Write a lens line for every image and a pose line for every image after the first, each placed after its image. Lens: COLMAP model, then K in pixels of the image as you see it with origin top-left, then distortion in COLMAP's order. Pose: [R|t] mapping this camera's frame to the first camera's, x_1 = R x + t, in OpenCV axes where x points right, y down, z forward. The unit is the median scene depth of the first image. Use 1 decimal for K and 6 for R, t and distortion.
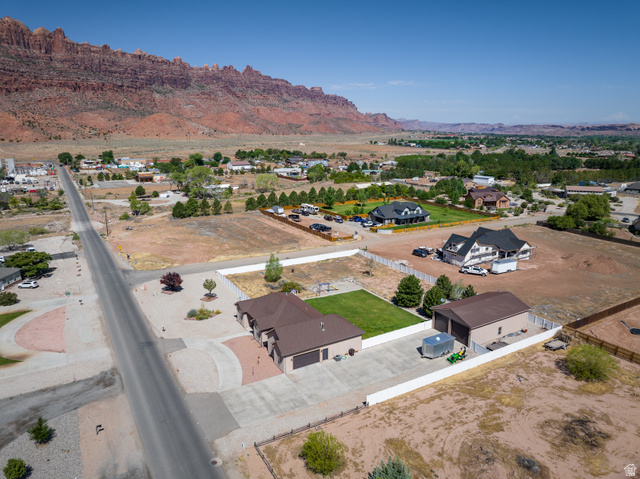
lens RADIAL K [[451.8, 0, 318.7], [0, 451.8, 238.4], [0, 0, 1]] dist [-0.043381, 0.012599]
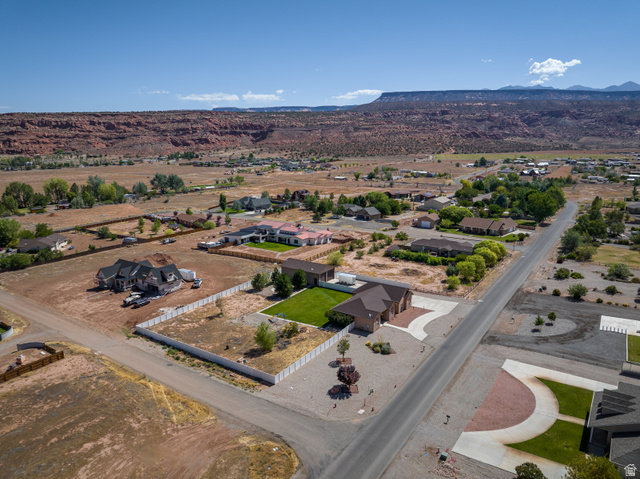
lens RADIAL K [[451.8, 0, 318.7], [0, 451.8, 238.4], [0, 0, 1]] dist [-0.043381, 0.012599]
pose [[-0.435357, -0.194118, 0.879080, -1.024297], [0.220994, 0.923554, 0.313384, -0.421691], [-0.872712, 0.330705, -0.359177, 1.330562]]
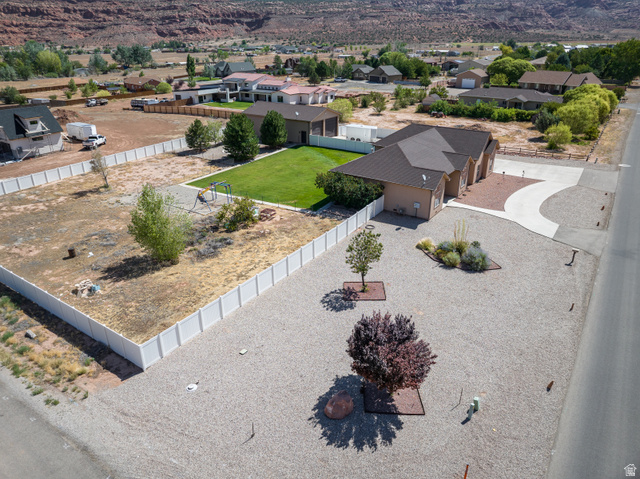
lens RADIAL K [[451.8, 0, 318.7], [0, 451.8, 238.4], [0, 0, 1]] dist [-0.043381, 0.012599]
pose [[-0.430281, -0.367026, 0.824712, -0.504585], [0.223297, 0.841941, 0.491196, -0.075162], [-0.874641, 0.395508, -0.280316, 1.134996]]
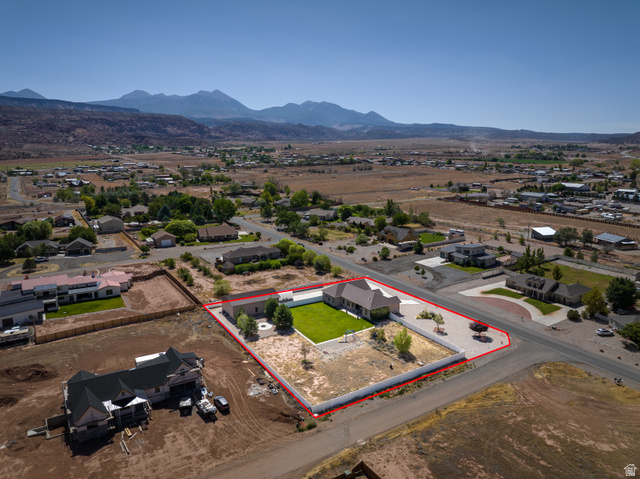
lens RADIAL K [[451.8, 0, 318.7], [0, 451.8, 238.4], [0, 0, 1]] dist [-0.043381, 0.012599]
pose [[-0.999301, 0.004638, -0.037093, 0.142482], [-0.011988, 0.900101, 0.435516, -0.657675], [0.035408, 0.435657, -0.899416, 2.056986]]
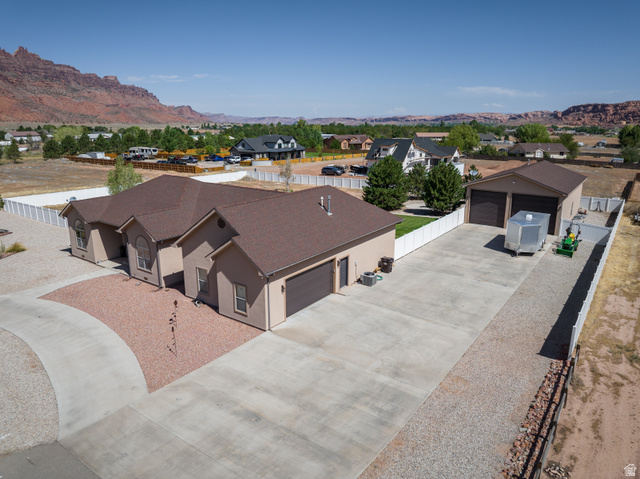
lens RADIAL K [[451.8, 0, 318.7], [0, 451.8, 238.4], [0, 0, 1]] dist [-0.043381, 0.012599]
pose [[0.915970, -0.100892, 0.388355, -0.116939], [0.096459, 0.994856, 0.030950, 0.157901], [-0.389480, 0.009111, 0.920990, 0.474093]]
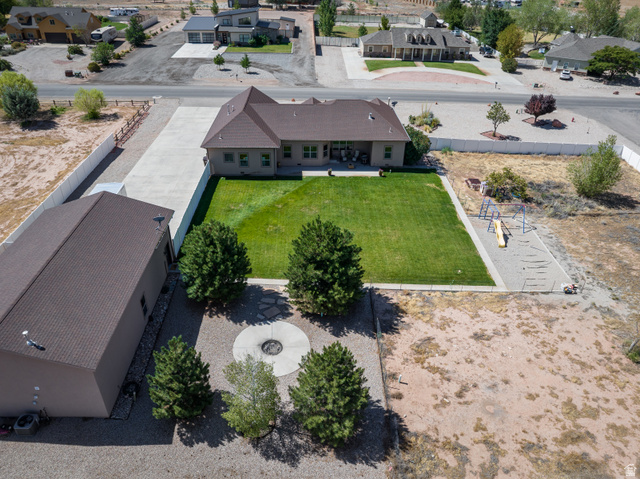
lens RADIAL K [[457.0, 0, 319.3], [0, 457.0, 256.0], [0, 0, 1]] dist [-0.032877, -0.003690]
pose [[-0.482239, 0.485918, -0.728924, 0.431573], [-0.233022, 0.730942, 0.641424, -0.096614], [0.844480, 0.479175, -0.239259, 1.049306]]
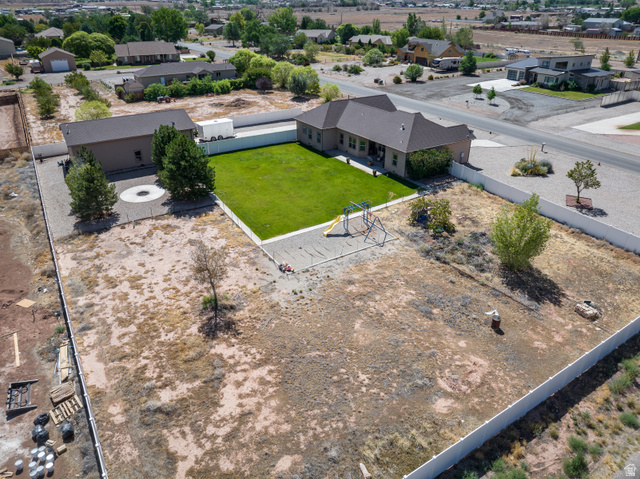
lens RADIAL K [[451.8, 0, 318.7], [0, 451.8, 238.4], [0, 0, 1]] dist [-0.043381, 0.012599]
pose [[-0.999261, 0.017670, -0.034138, 0.066846], [-0.009793, 0.741758, 0.670596, -0.171747], [0.037172, 0.670435, -0.741036, 1.417870]]
